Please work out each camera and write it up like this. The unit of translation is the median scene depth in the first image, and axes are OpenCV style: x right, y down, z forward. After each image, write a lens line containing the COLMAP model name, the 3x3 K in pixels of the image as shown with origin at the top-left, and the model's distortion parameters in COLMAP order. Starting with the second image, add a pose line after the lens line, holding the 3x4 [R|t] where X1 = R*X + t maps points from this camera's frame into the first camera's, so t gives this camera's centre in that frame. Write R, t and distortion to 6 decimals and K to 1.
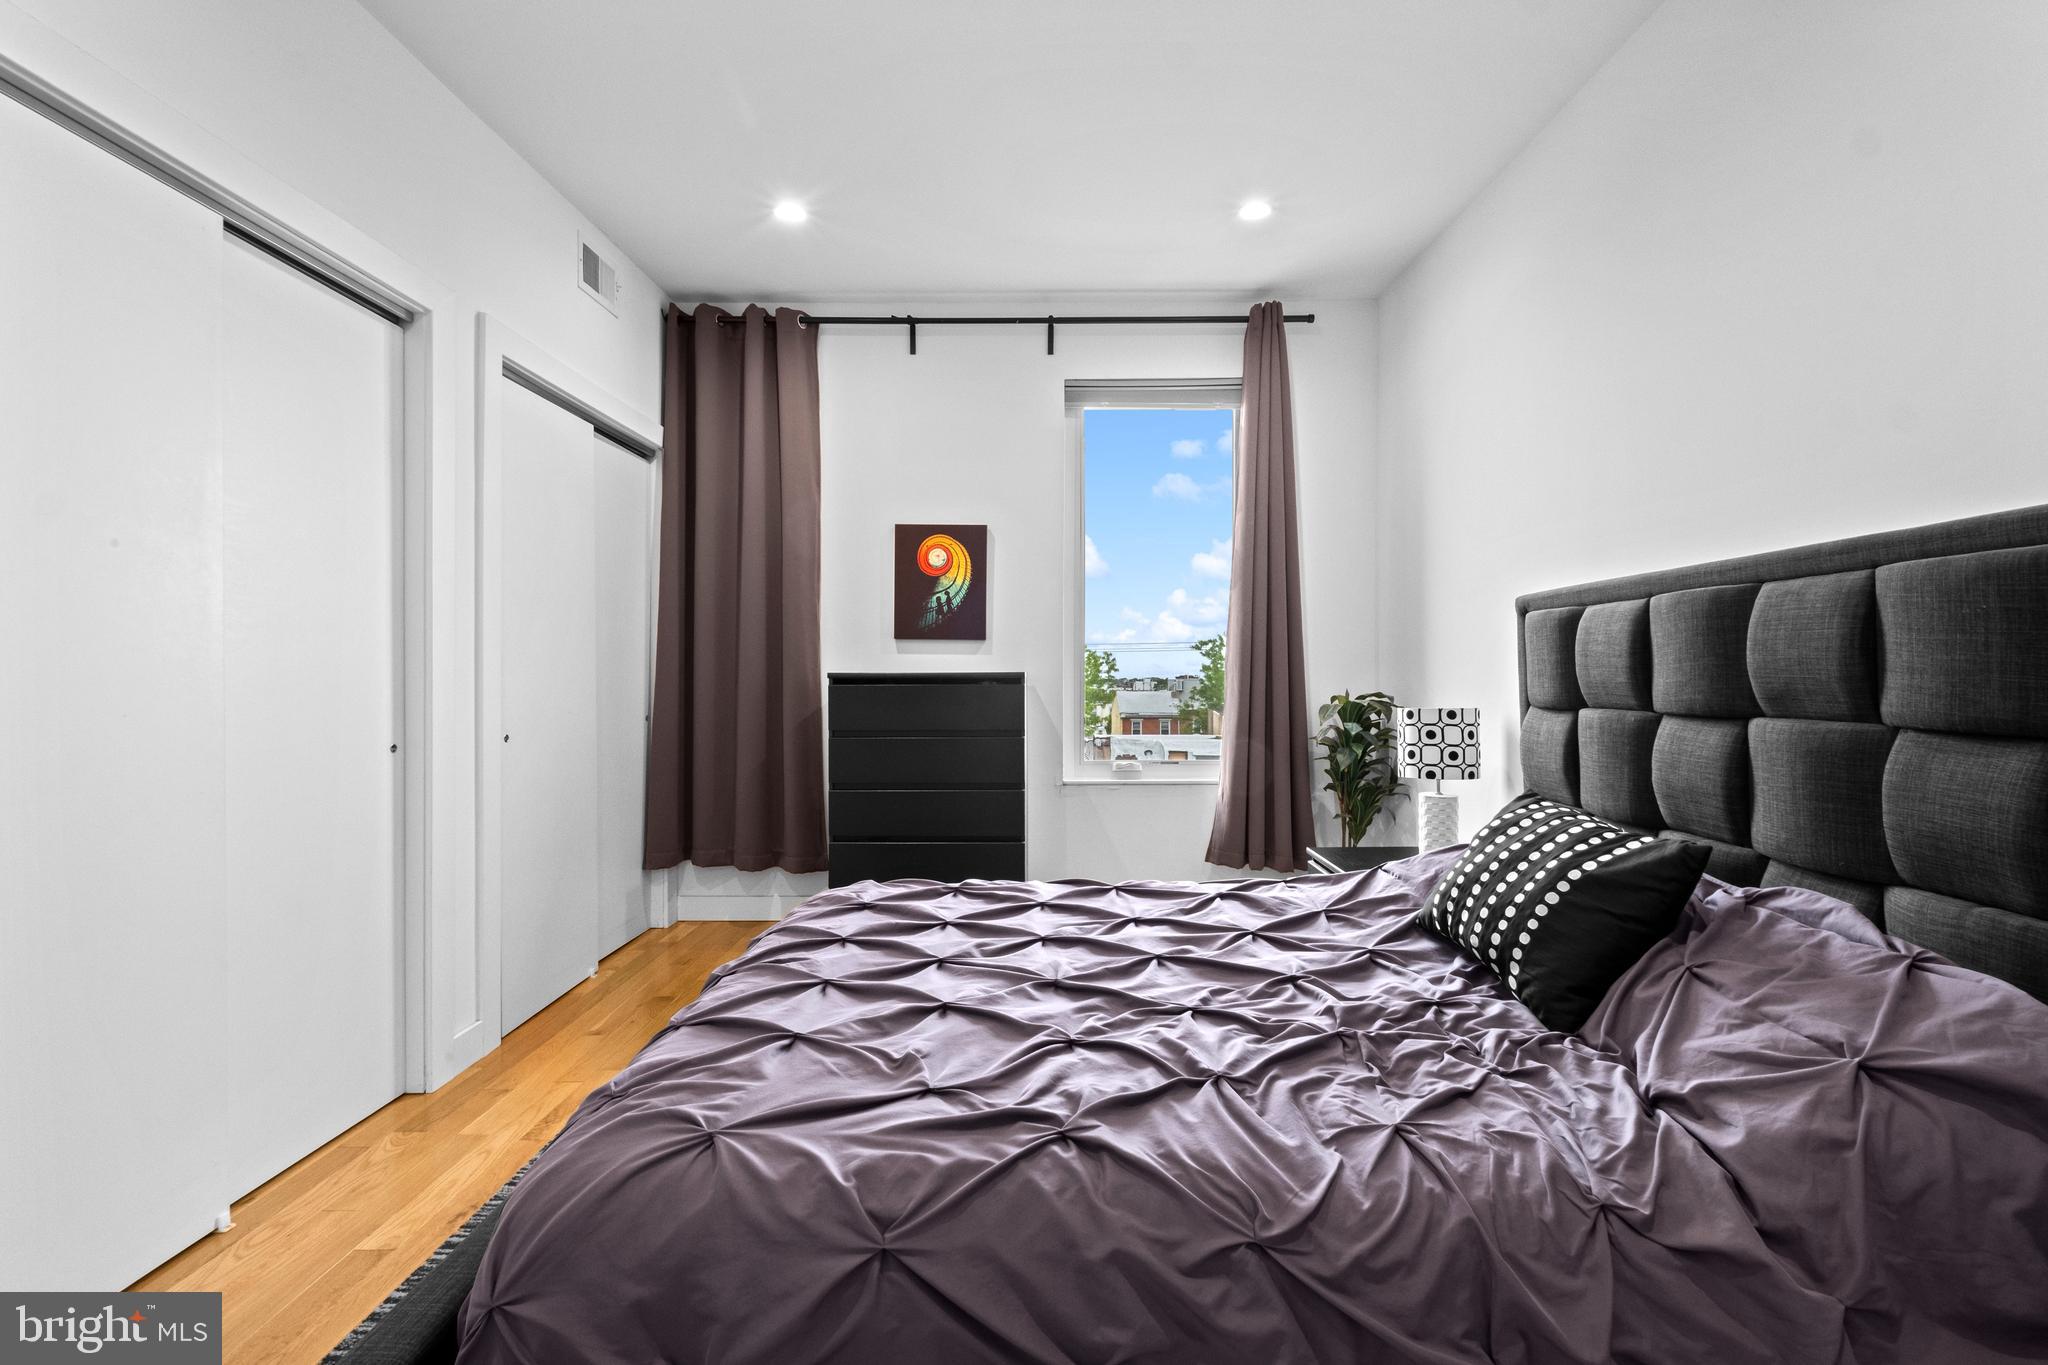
lens RADIAL K [[898.7, 0, 1030.6], [0, 898.7, 690.3], [0, 0, 1]] dist [0.003604, -0.007261]
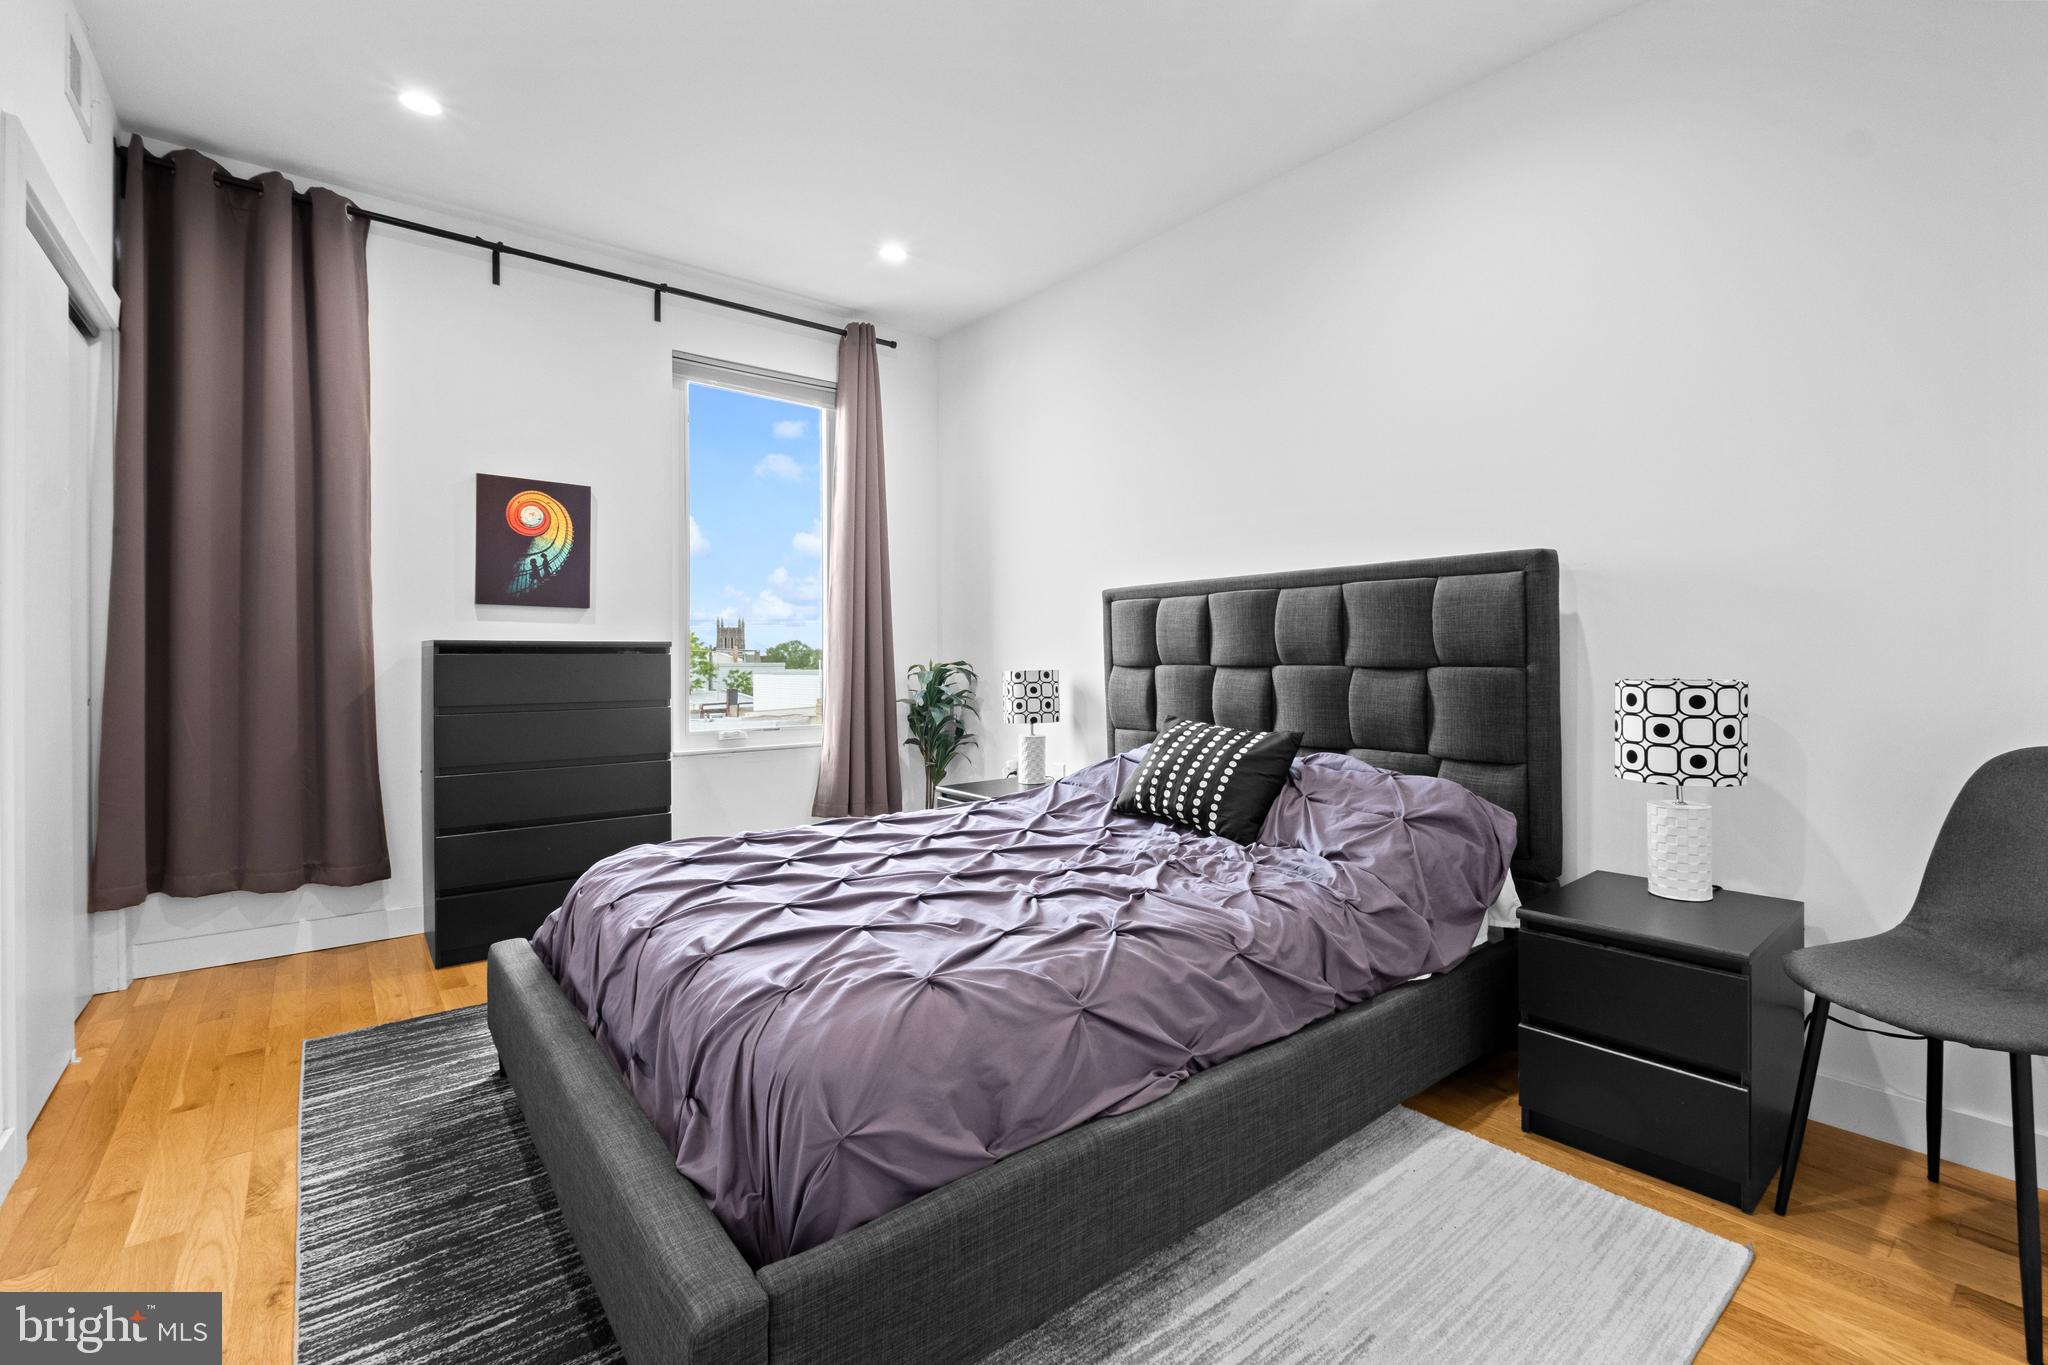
lens RADIAL K [[894.6, 0, 1039.2], [0, 894.6, 676.6], [0, 0, 1]] dist [0.002192, -0.007915]
pose [[0.772918, -0.013413, 0.634364, -0.486092], [0.011514, 0.999908, 0.007113, 0.024773], [-0.634401, 0.001806, 0.773002, -0.042524]]
